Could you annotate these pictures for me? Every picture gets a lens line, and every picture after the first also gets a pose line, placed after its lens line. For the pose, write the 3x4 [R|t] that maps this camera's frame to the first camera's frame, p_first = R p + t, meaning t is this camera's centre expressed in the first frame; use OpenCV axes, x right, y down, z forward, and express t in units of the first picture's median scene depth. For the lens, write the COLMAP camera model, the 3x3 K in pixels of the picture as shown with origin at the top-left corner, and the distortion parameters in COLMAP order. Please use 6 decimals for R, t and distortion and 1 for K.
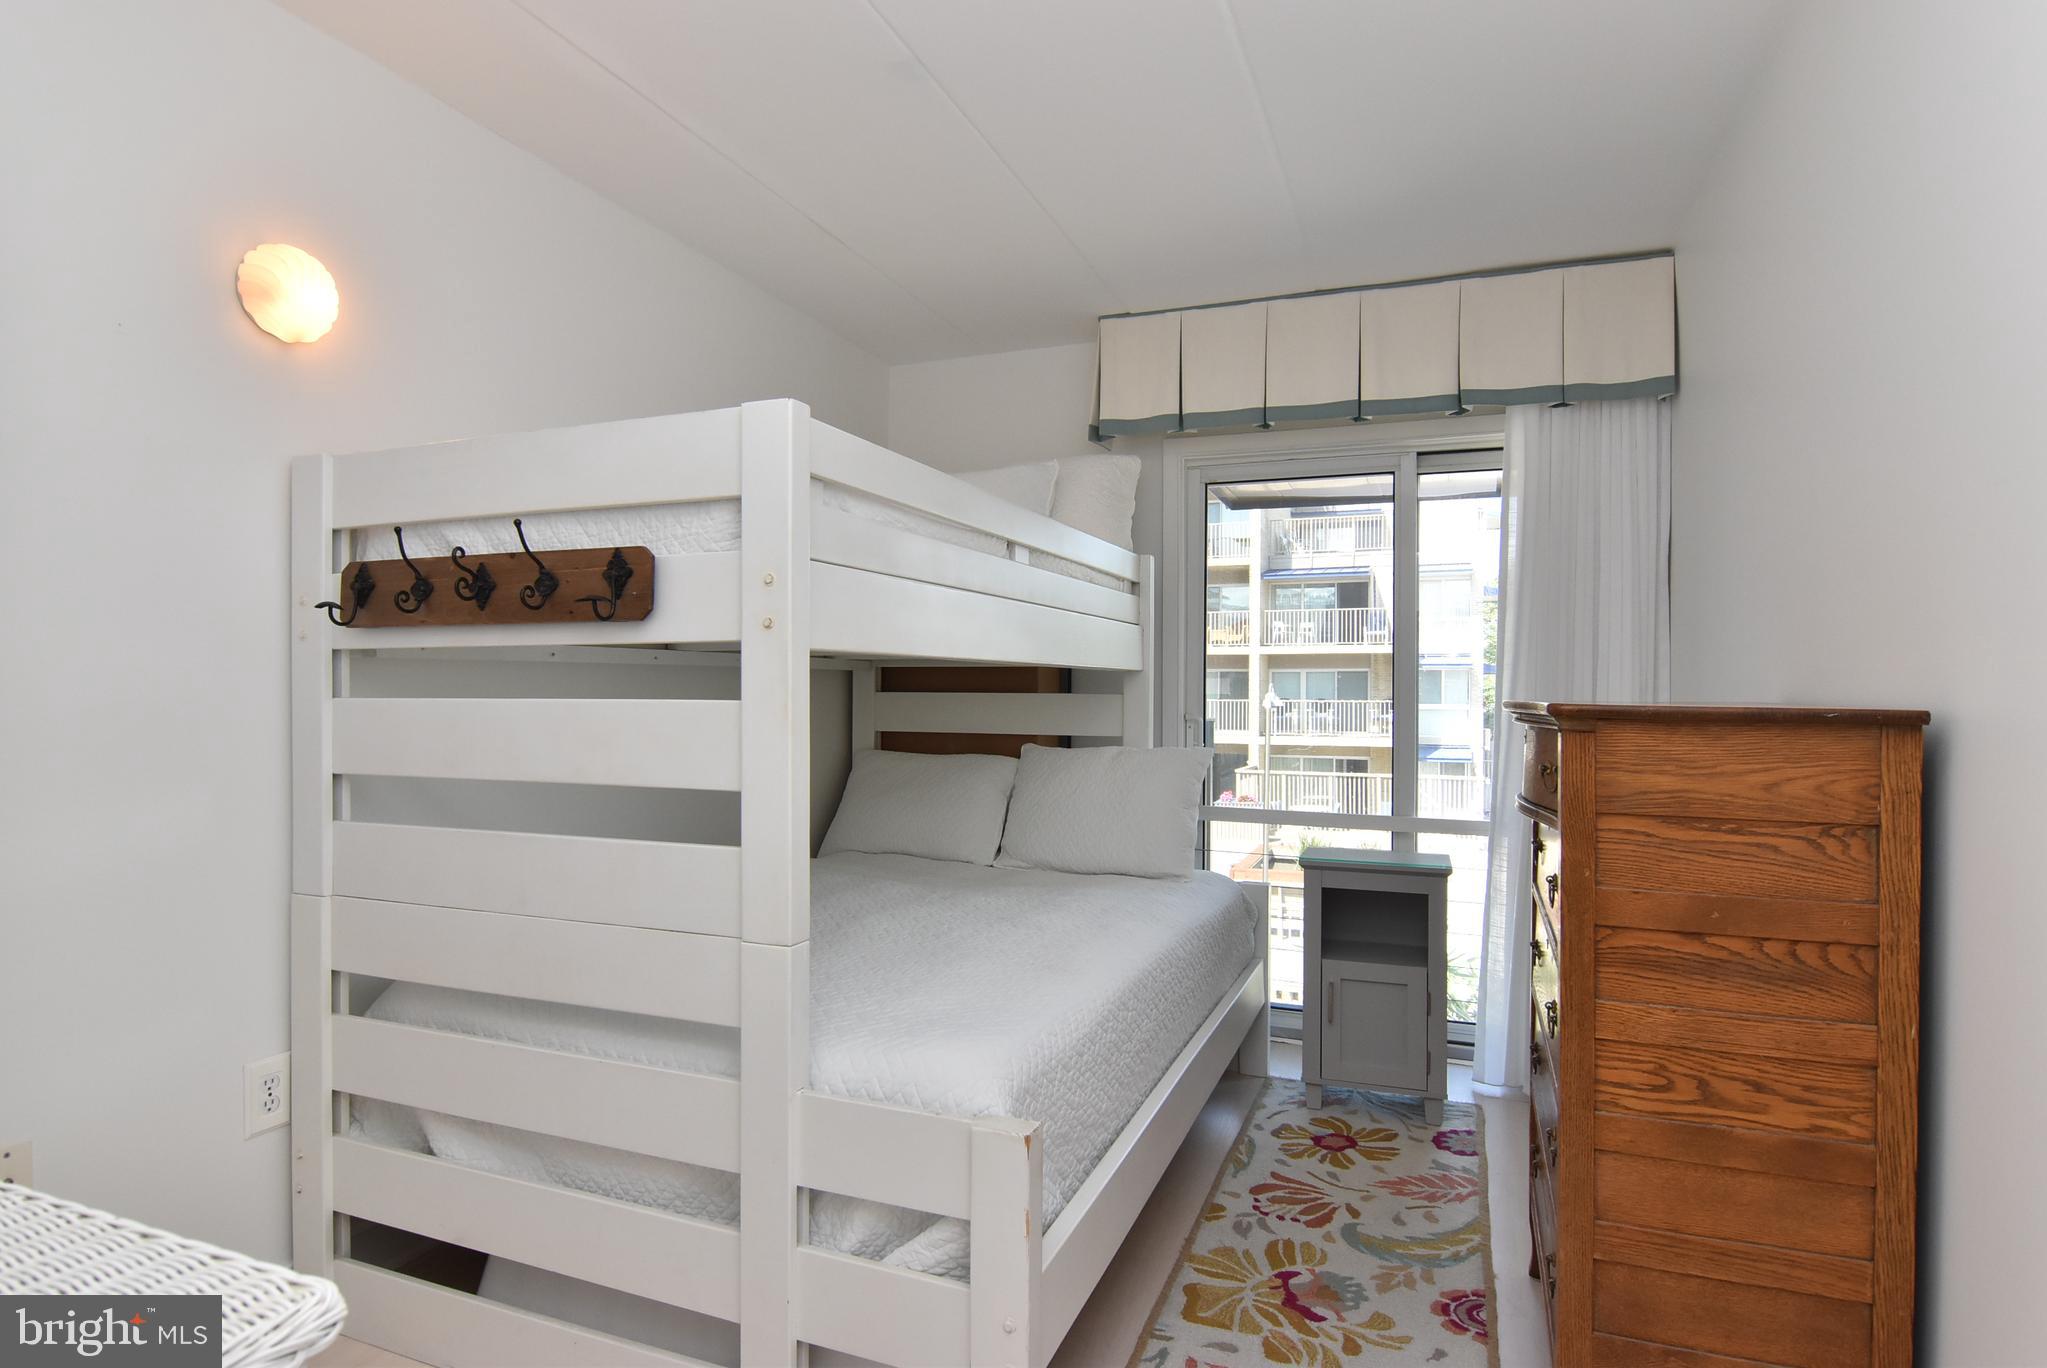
lens RADIAL K [[1080.8, 0, 1031.0], [0, 1080.8, 681.1], [0, 0, 1]] dist [0.000659, -0.018199]
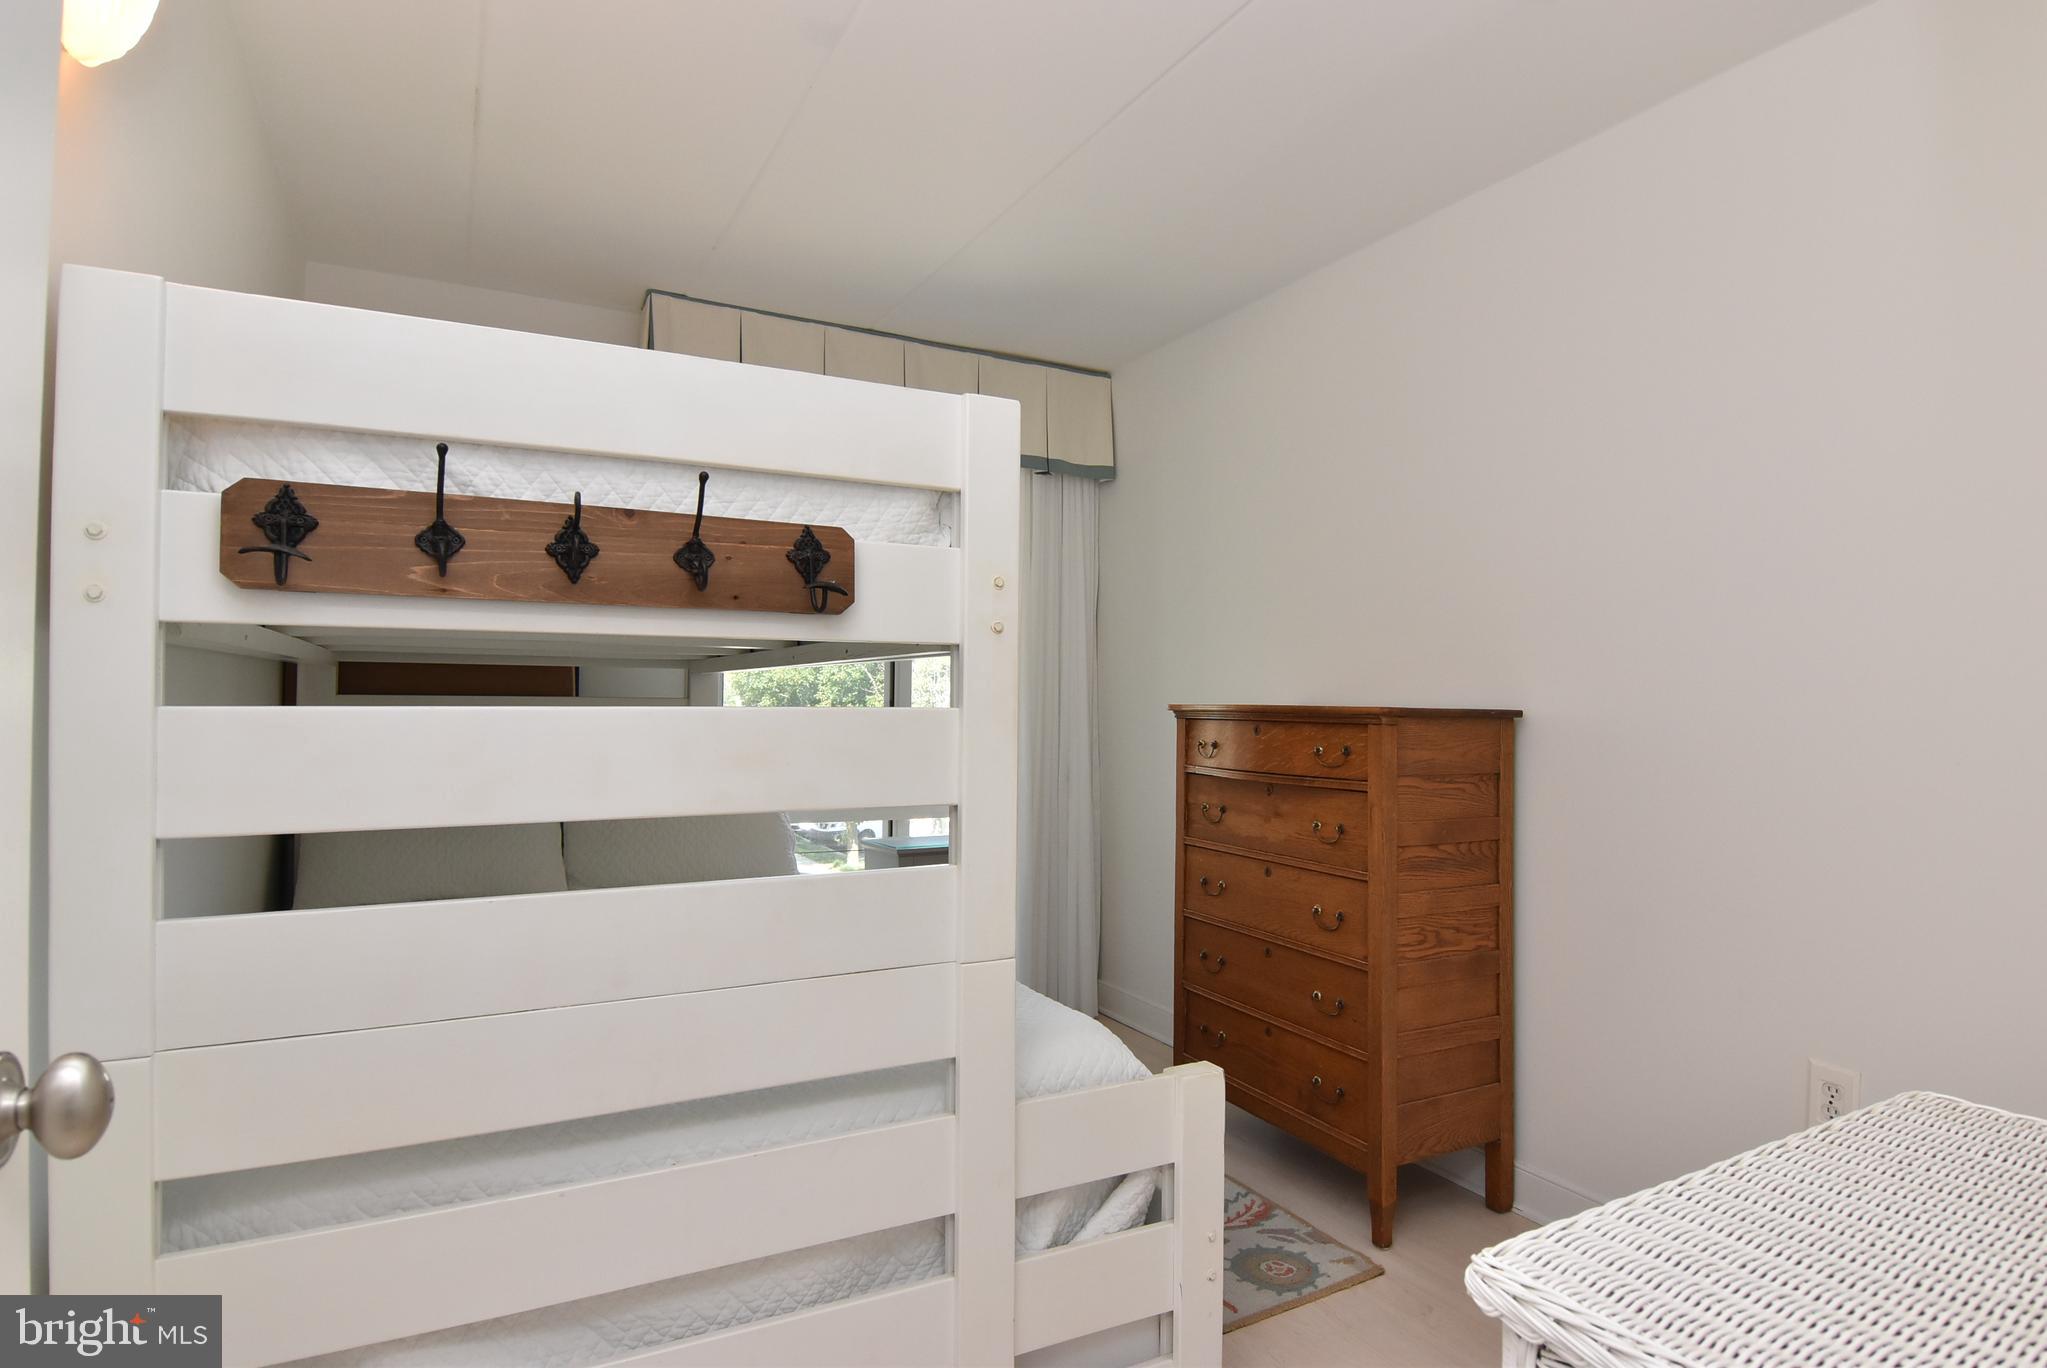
lens RADIAL K [[1069.8, 0, 1023.5], [0, 1069.8, 684.0], [0, 0, 1]] dist [-0.002511, -0.021112]
pose [[0.659429, 0.010954, 0.751687, -0.919323], [-0.011990, 0.999920, -0.004052, -0.000027], [-0.751672, -0.006341, 0.659507, 0.341785]]
